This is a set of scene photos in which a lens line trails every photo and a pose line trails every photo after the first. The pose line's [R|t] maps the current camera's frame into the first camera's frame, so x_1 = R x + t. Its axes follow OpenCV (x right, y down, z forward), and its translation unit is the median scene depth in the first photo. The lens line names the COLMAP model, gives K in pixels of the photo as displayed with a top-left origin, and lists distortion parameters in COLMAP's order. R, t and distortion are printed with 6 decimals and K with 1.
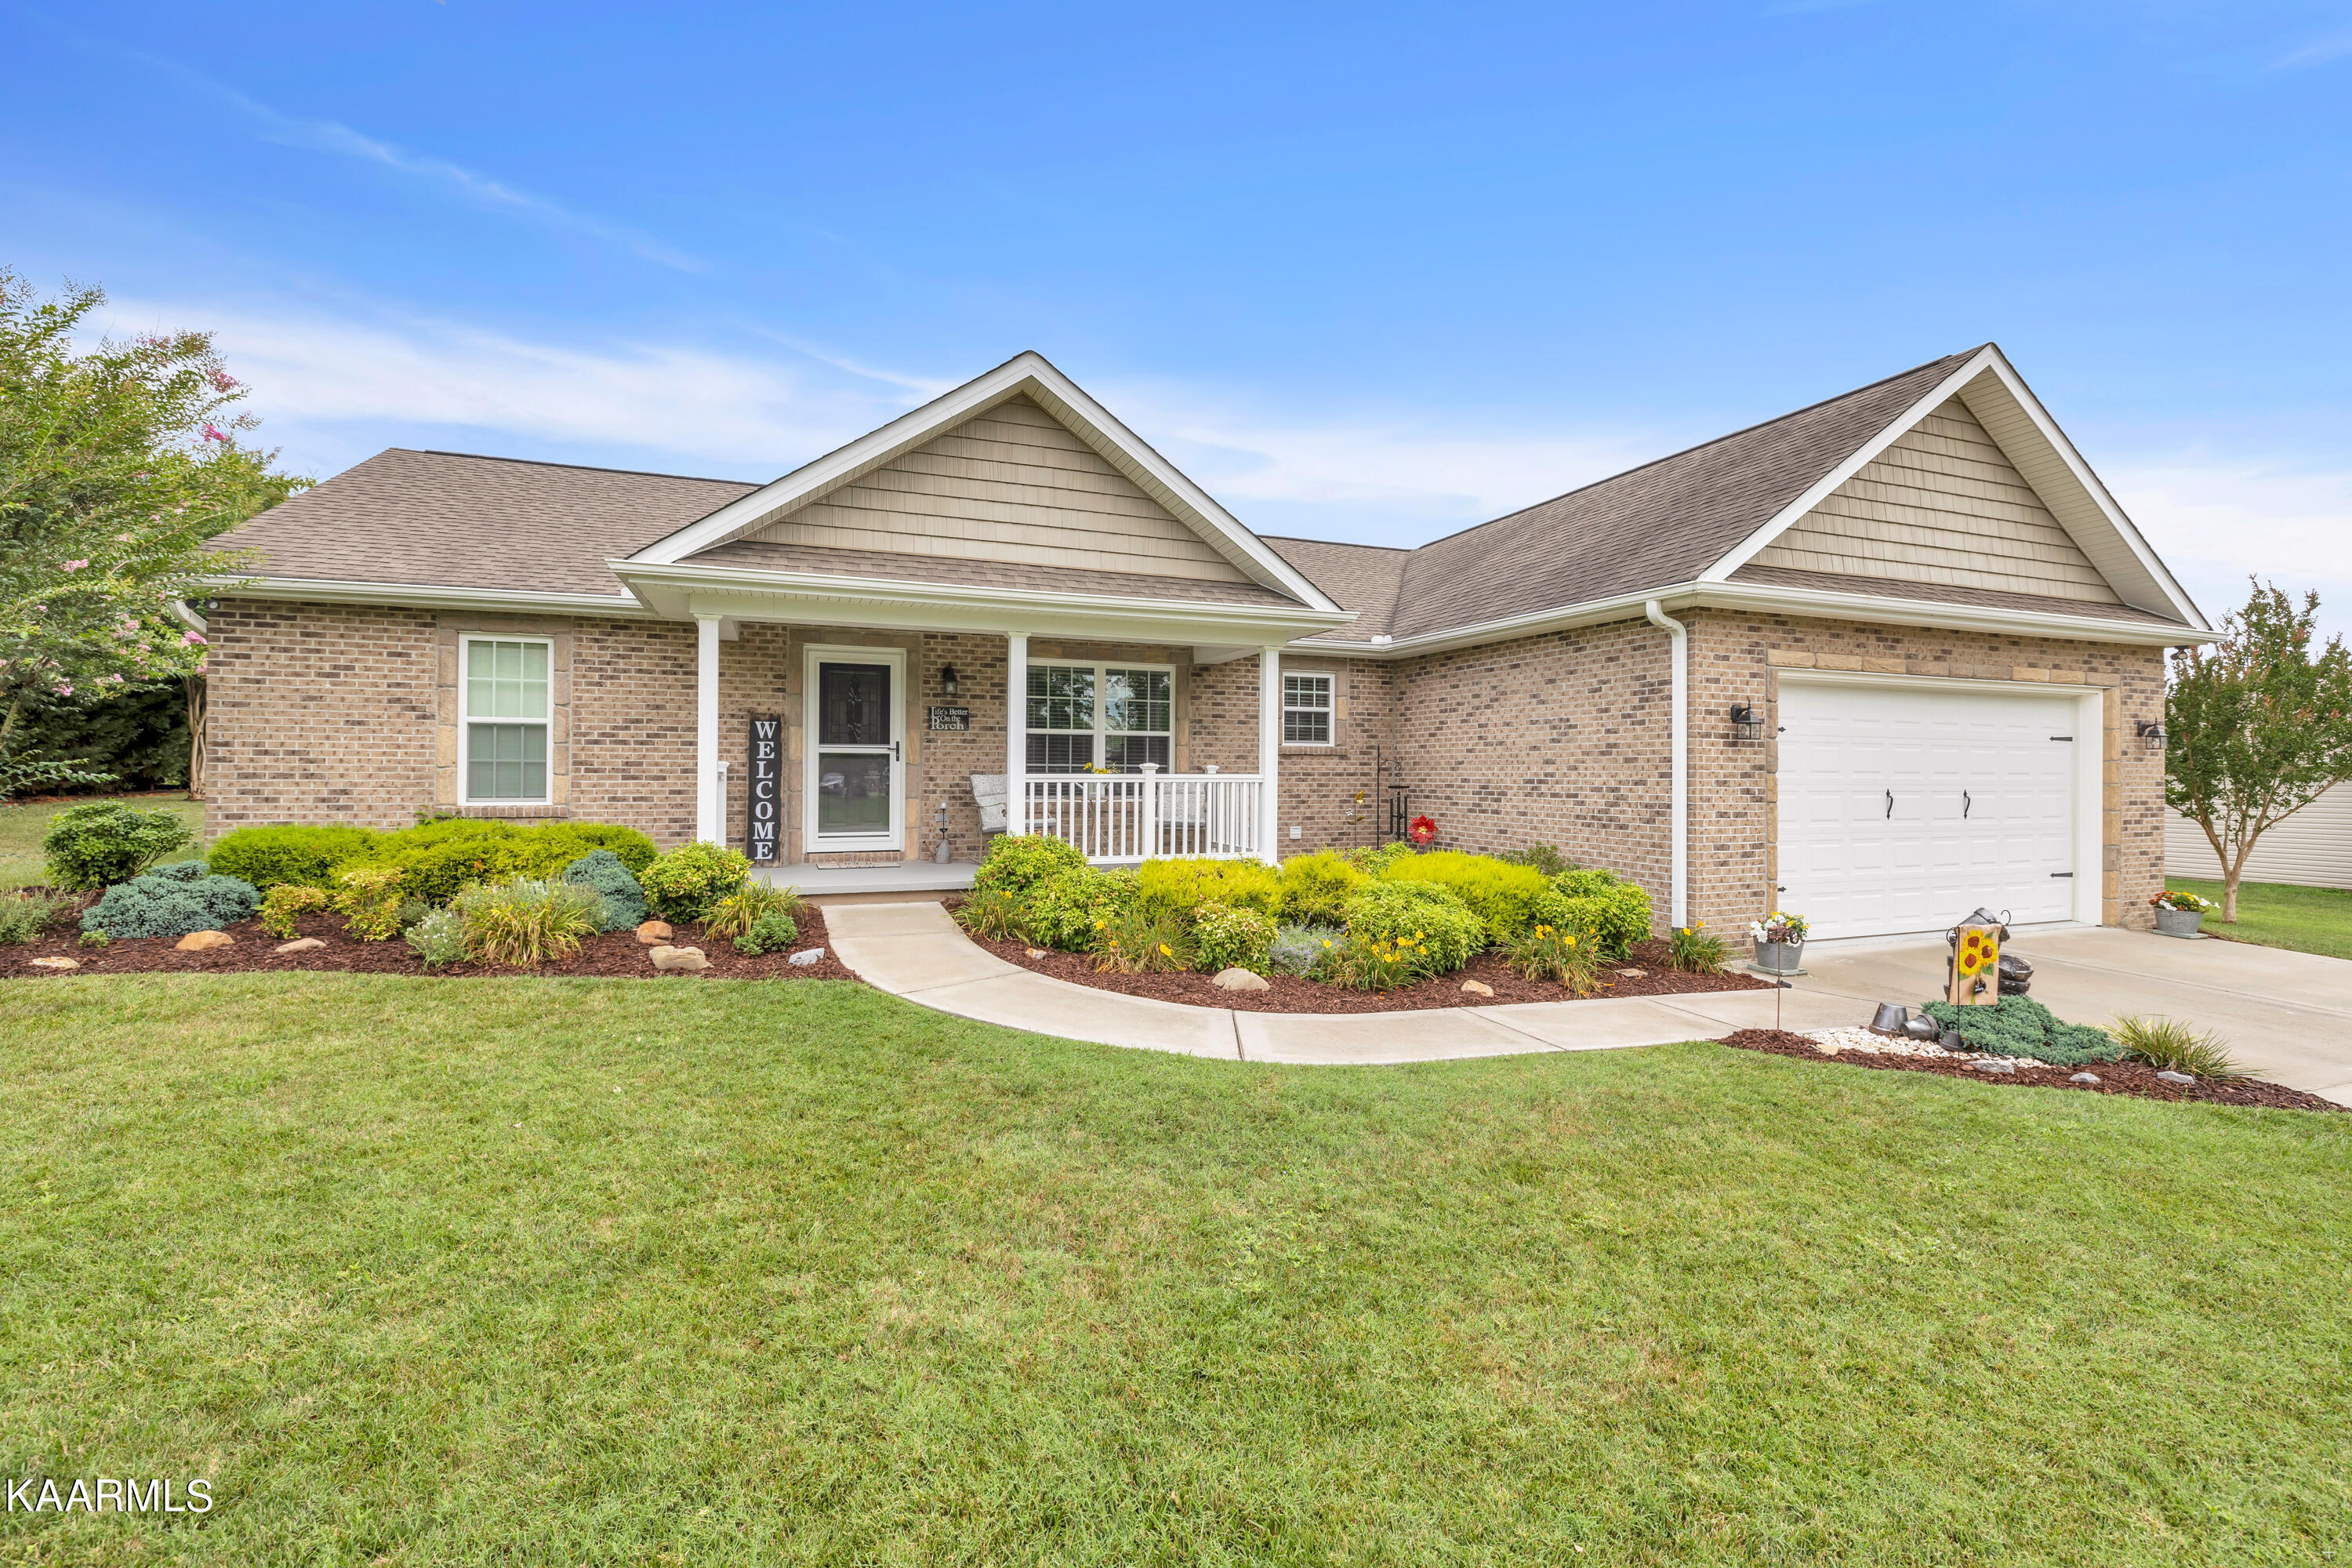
lens RADIAL K [[986.9, 0, 1176.6], [0, 986.9, 779.2], [0, 0, 1]] dist [0.000403, -0.000012]
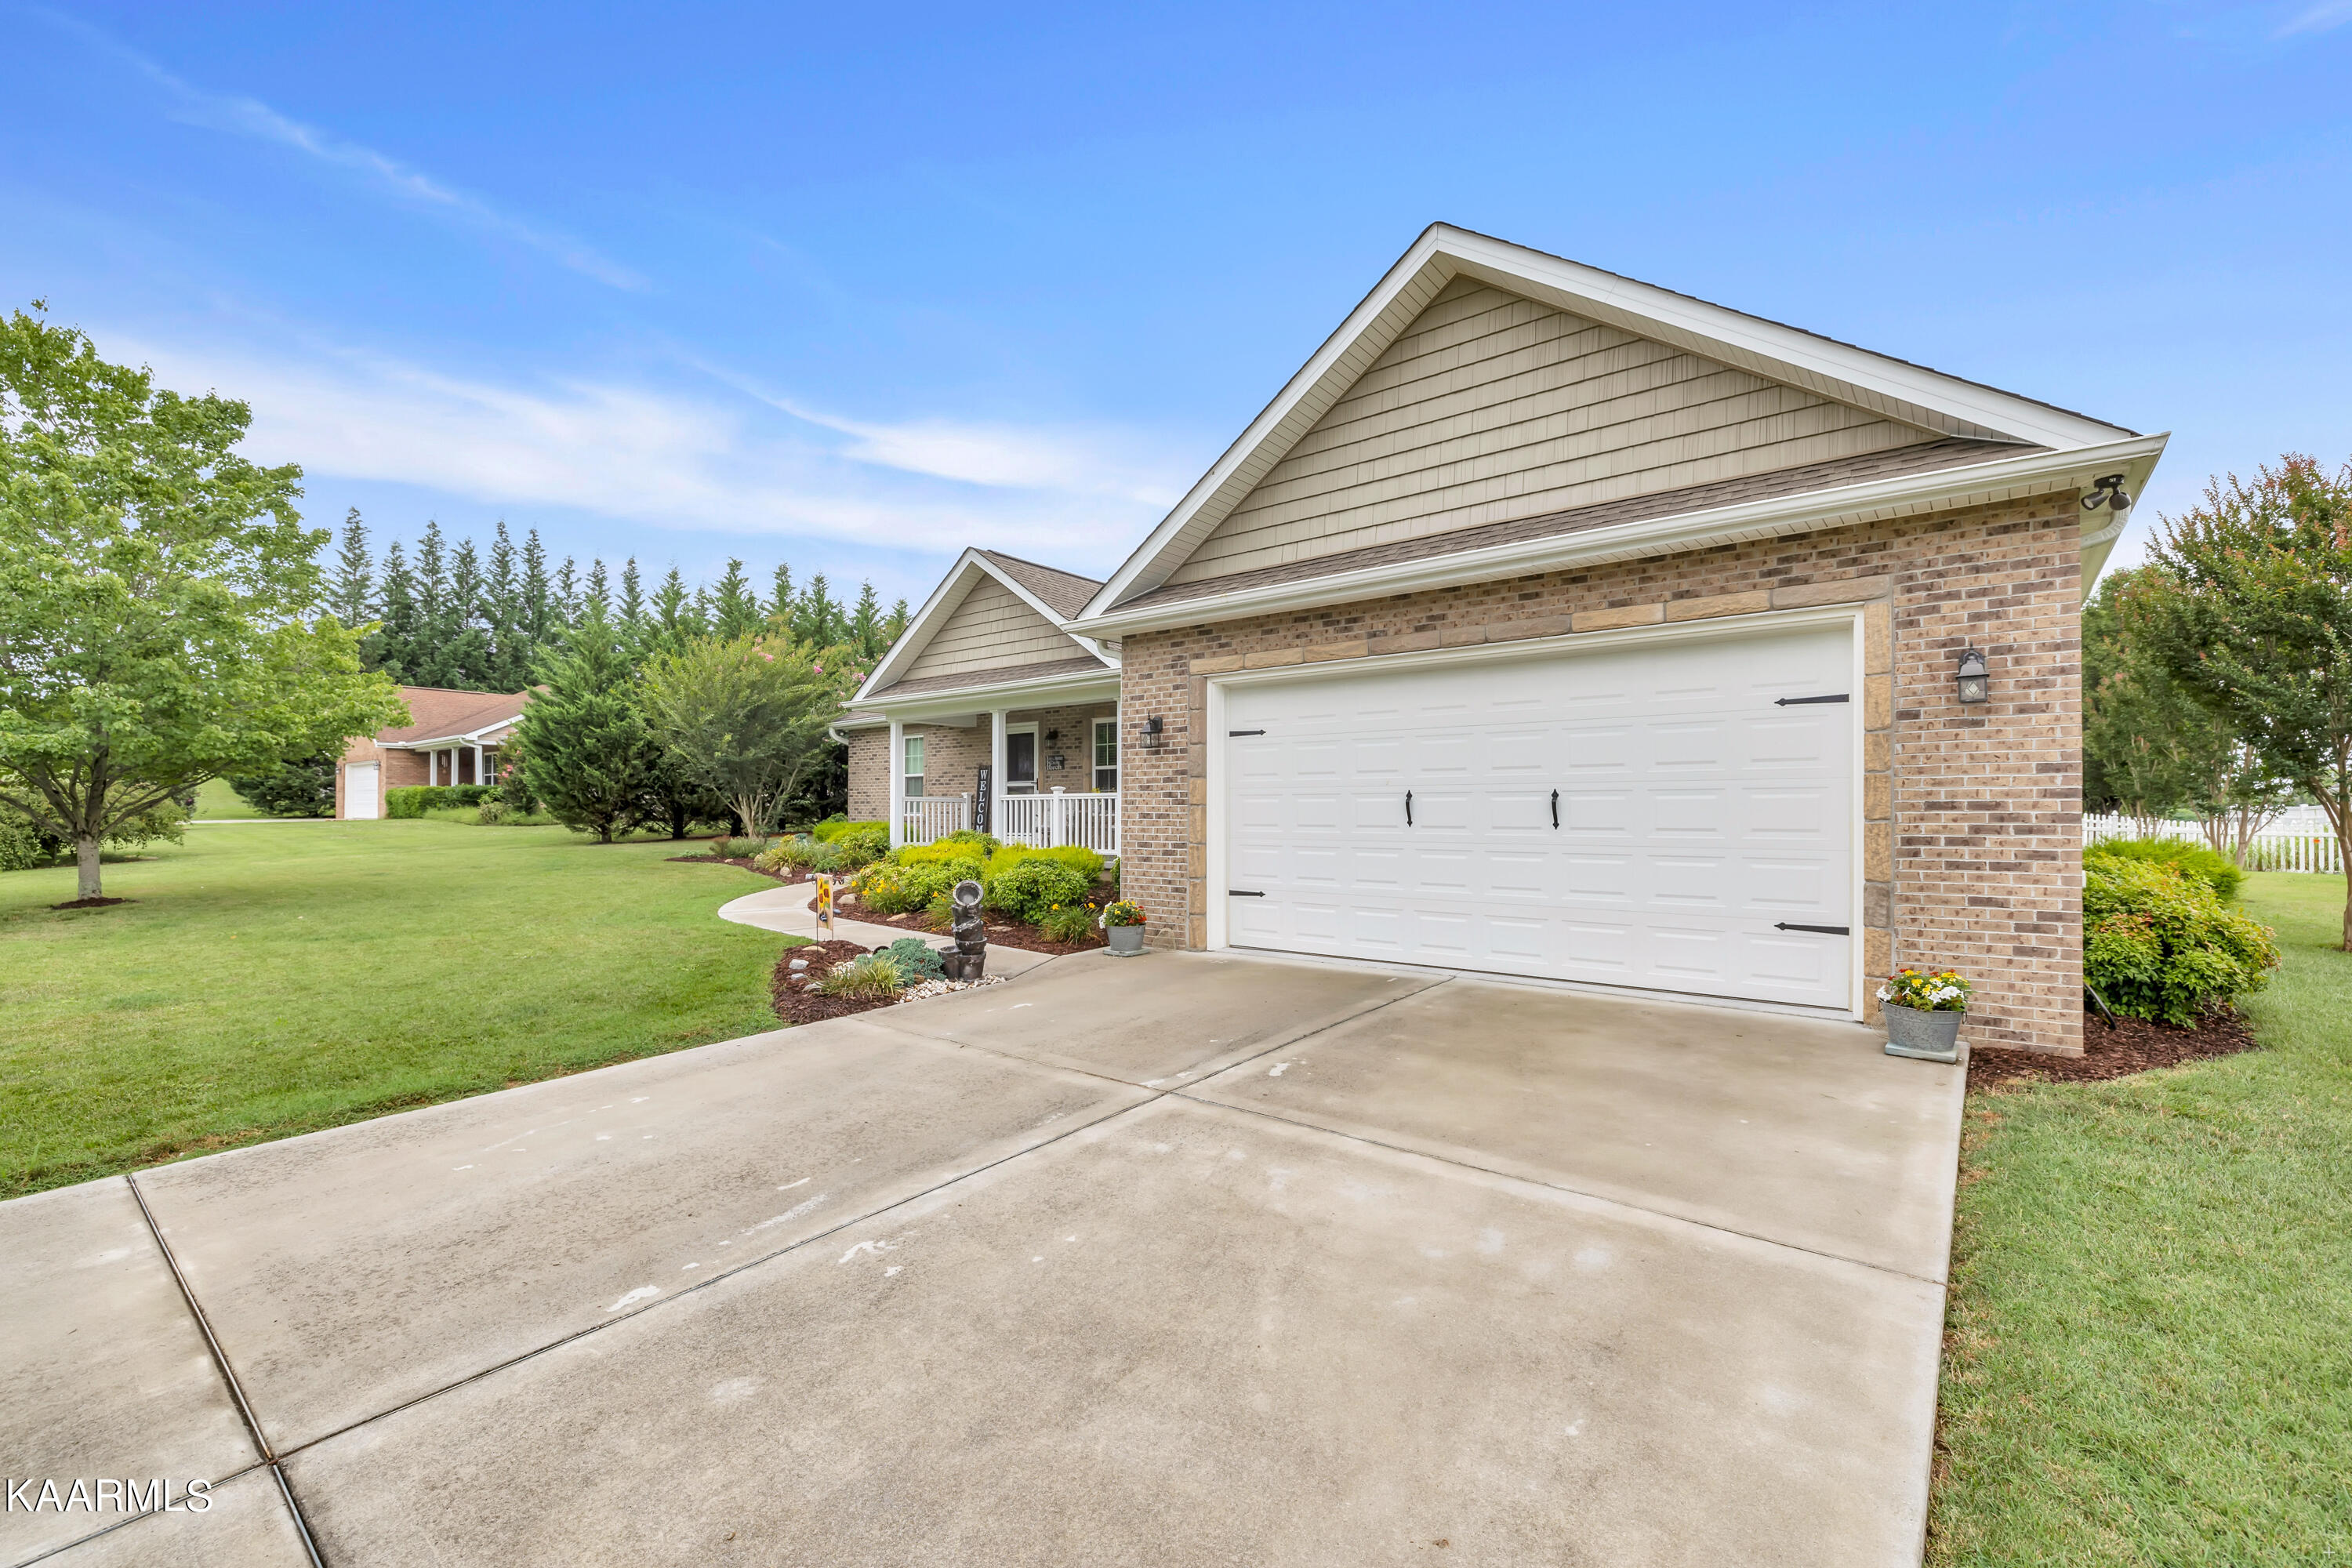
lens RADIAL K [[952.9, 0, 1202.7], [0, 952.9, 816.7], [0, 0, 1]] dist [0.001077, 0.000067]
pose [[0.522003, -0.002624, -0.852940, 1.410391], [-0.003160, 0.999982, -0.005010, 0.039416], [0.852938, 0.005310, 0.521985, 0.456107]]
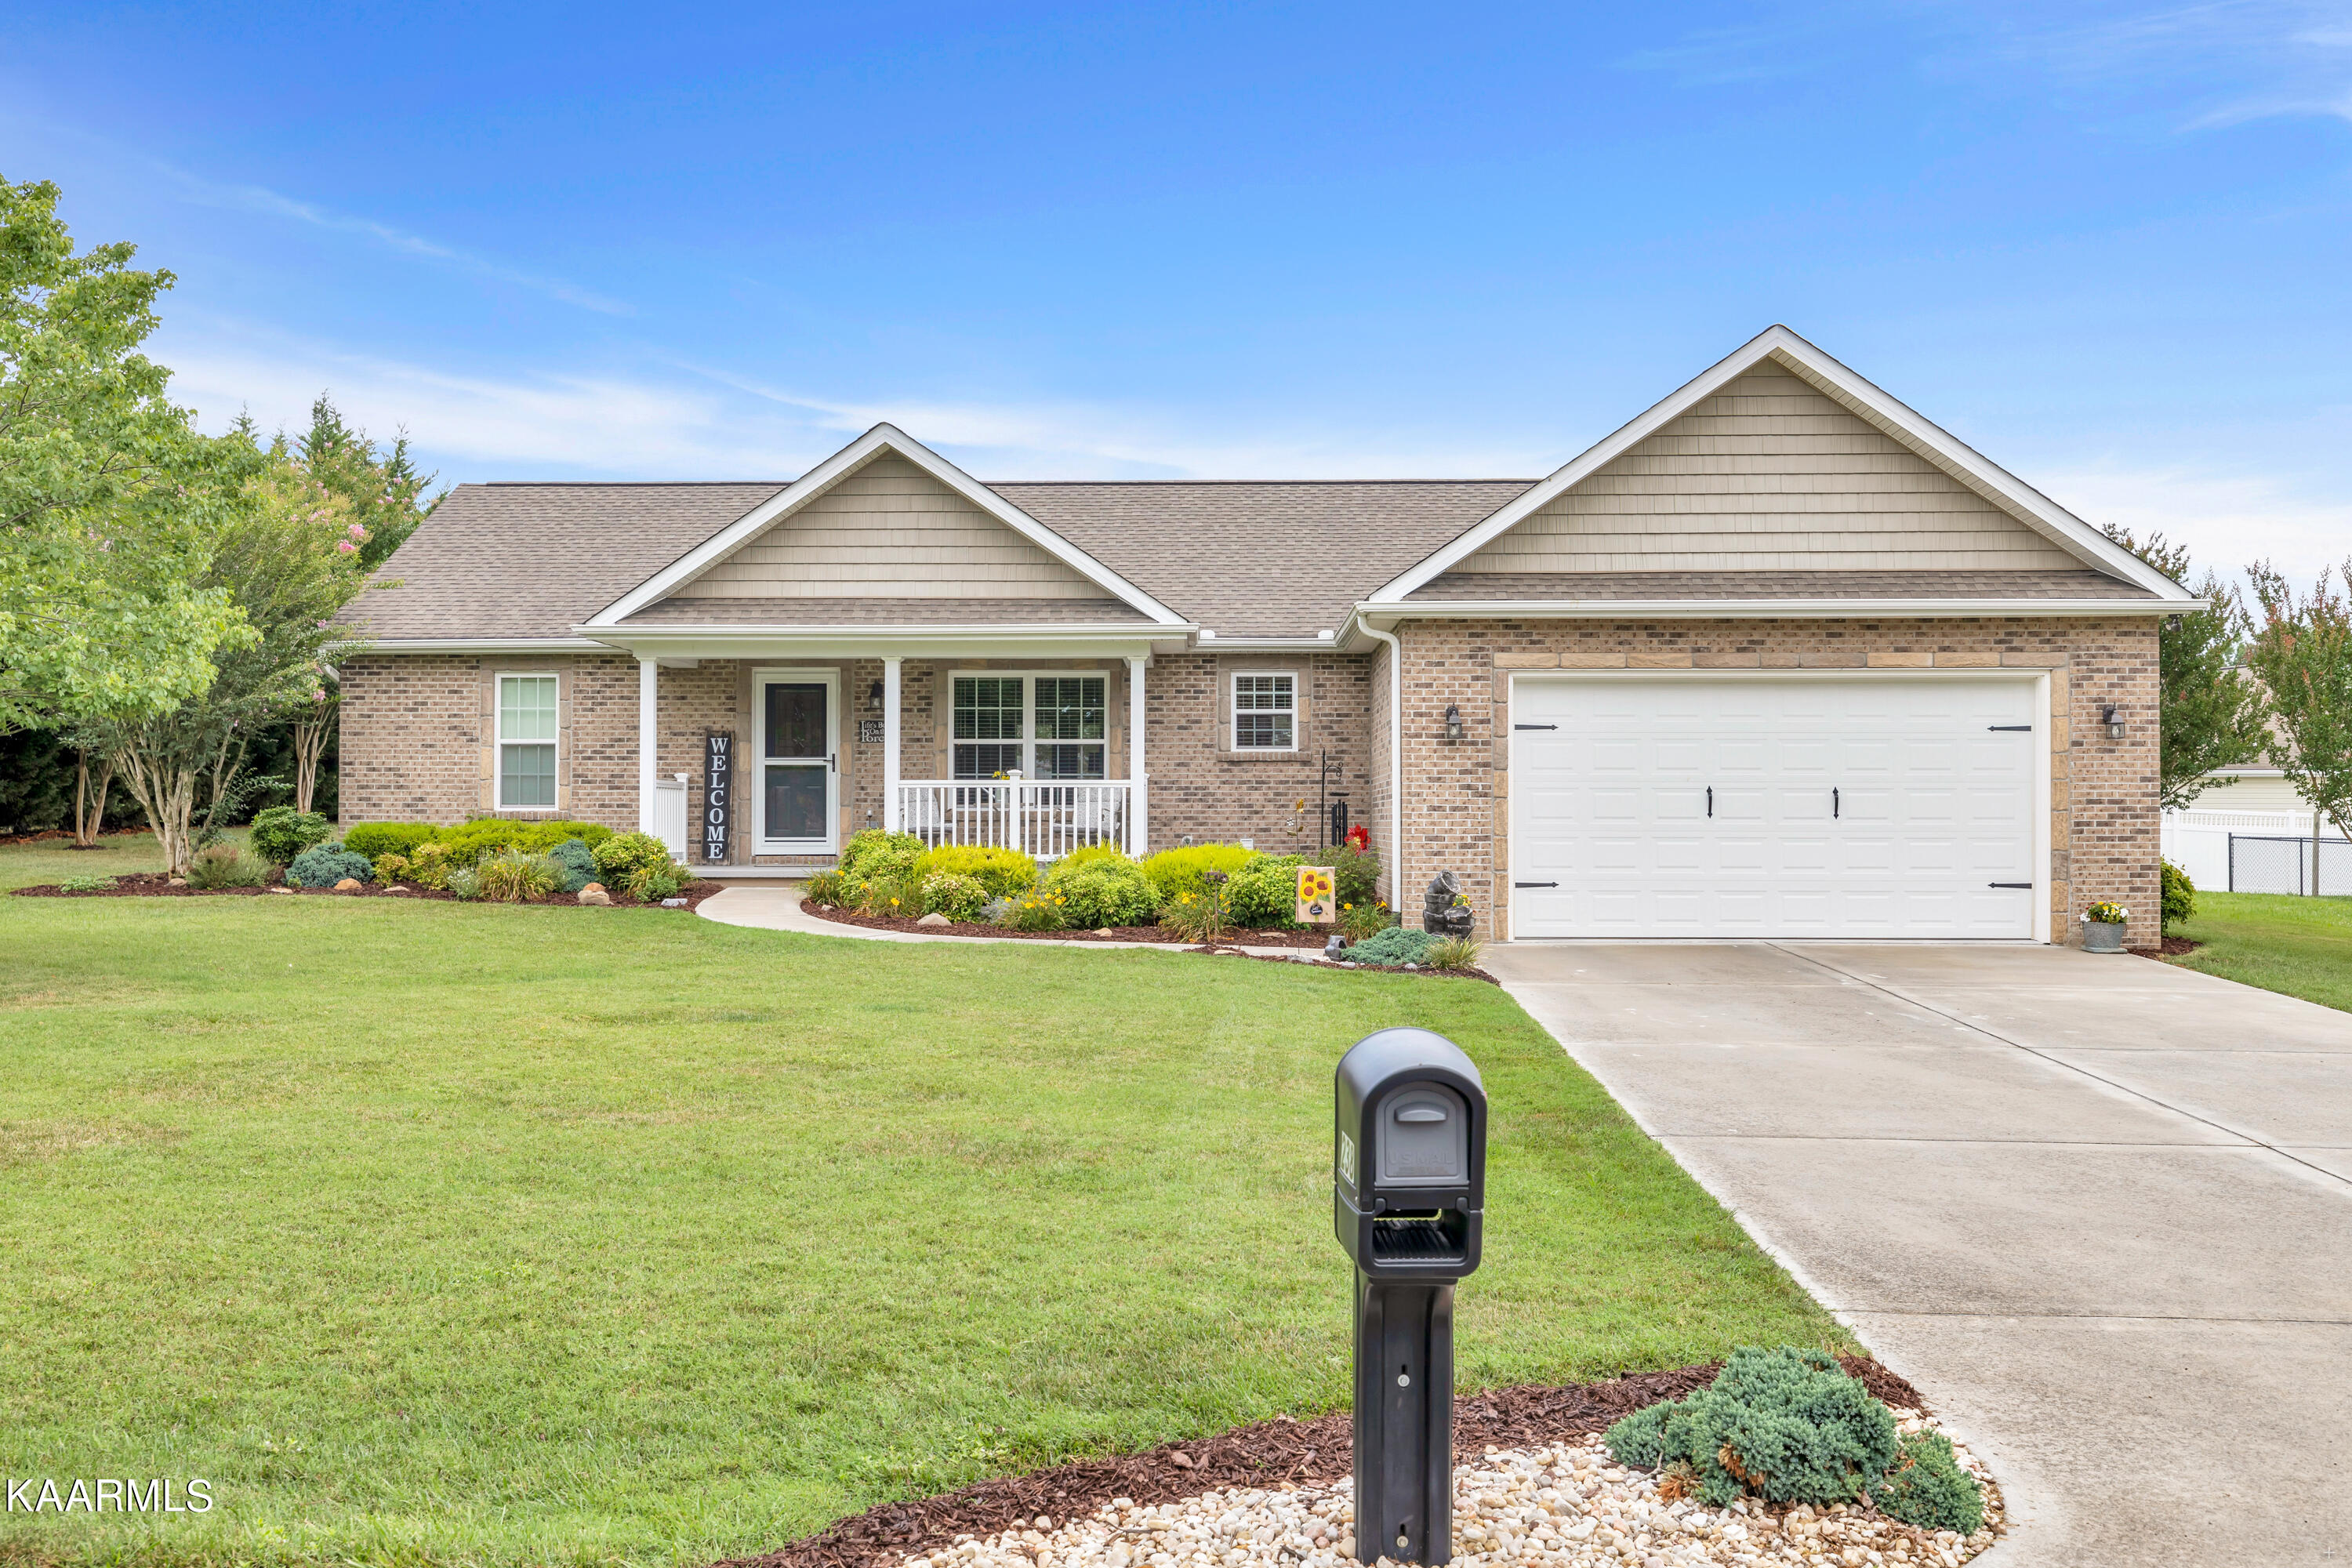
lens RADIAL K [[2304.3, 0, 1180.5], [0, 2304.3, 829.5], [0, 0, 1]] dist [0.012746, 0.000205]
pose [[0.924150, -0.003839, -0.382011, 1.175769], [0.001643, 0.999980, -0.006076, 0.069067], [0.382027, 0.004987, 0.924138, -1.350198]]
